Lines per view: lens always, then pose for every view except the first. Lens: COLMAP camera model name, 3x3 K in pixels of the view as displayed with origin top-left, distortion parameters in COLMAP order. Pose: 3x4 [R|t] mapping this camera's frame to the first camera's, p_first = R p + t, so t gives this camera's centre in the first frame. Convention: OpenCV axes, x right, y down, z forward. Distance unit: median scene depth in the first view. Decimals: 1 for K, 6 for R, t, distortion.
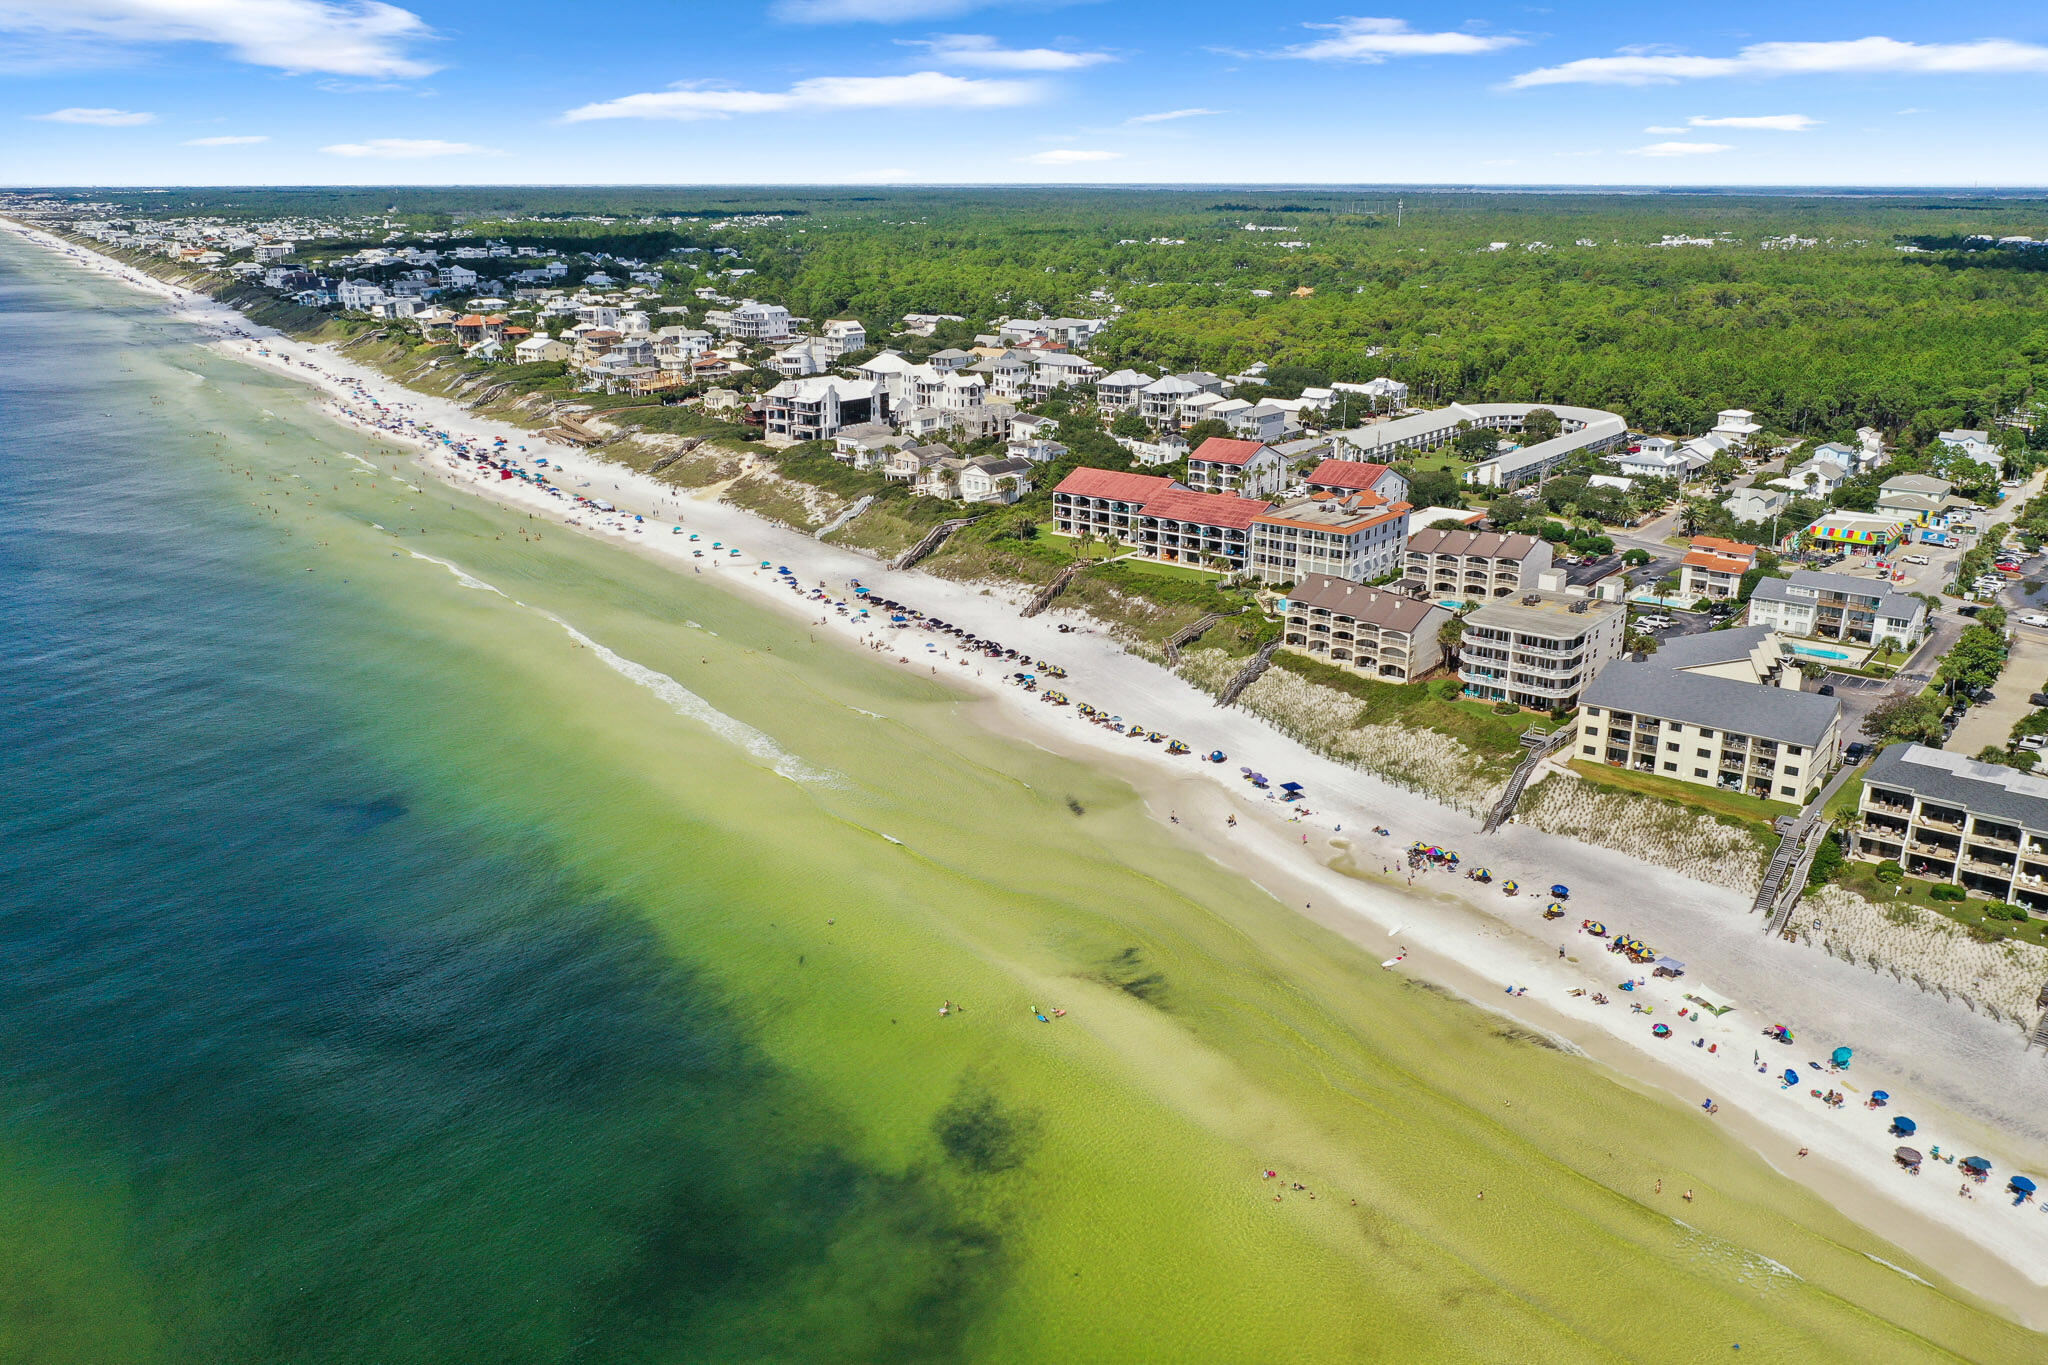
lens RADIAL K [[1586.0, 0, 1024.0], [0, 1586.0, 682.5], [0, 0, 1]] dist [-0.010840, -0.003495]
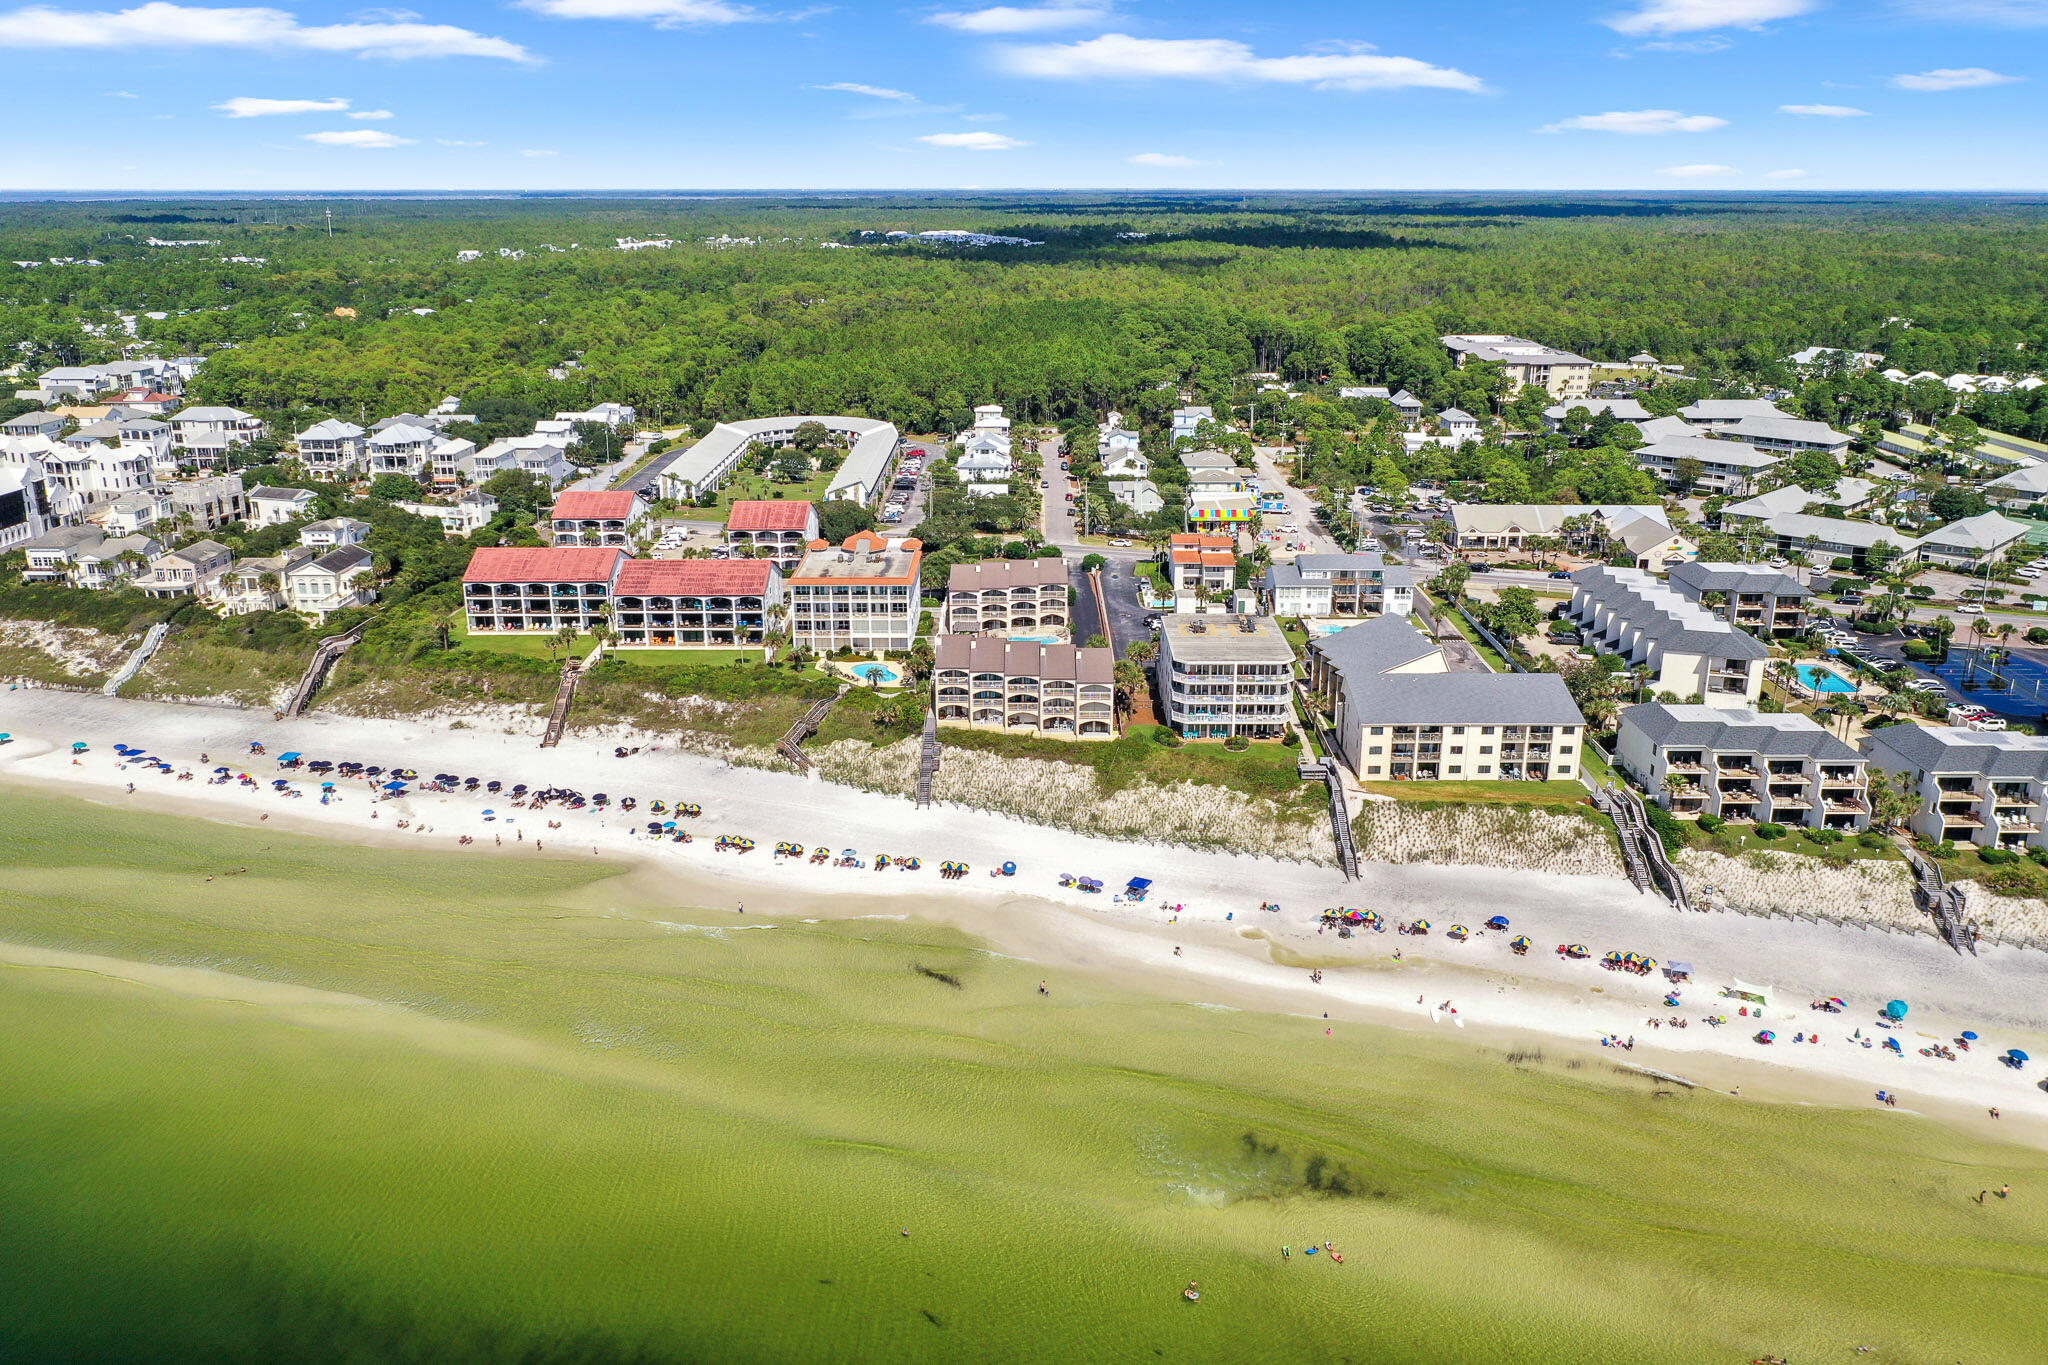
lens RADIAL K [[1586.0, 0, 1024.0], [0, 1586.0, 682.5], [0, 0, 1]] dist [-0.010840, -0.003495]
pose [[0.797225, -0.183353, 0.575164, -0.320288], [0.184991, 0.981123, 0.056353, -0.091252], [-0.574640, 0.061474, 0.816095, 0.272012]]
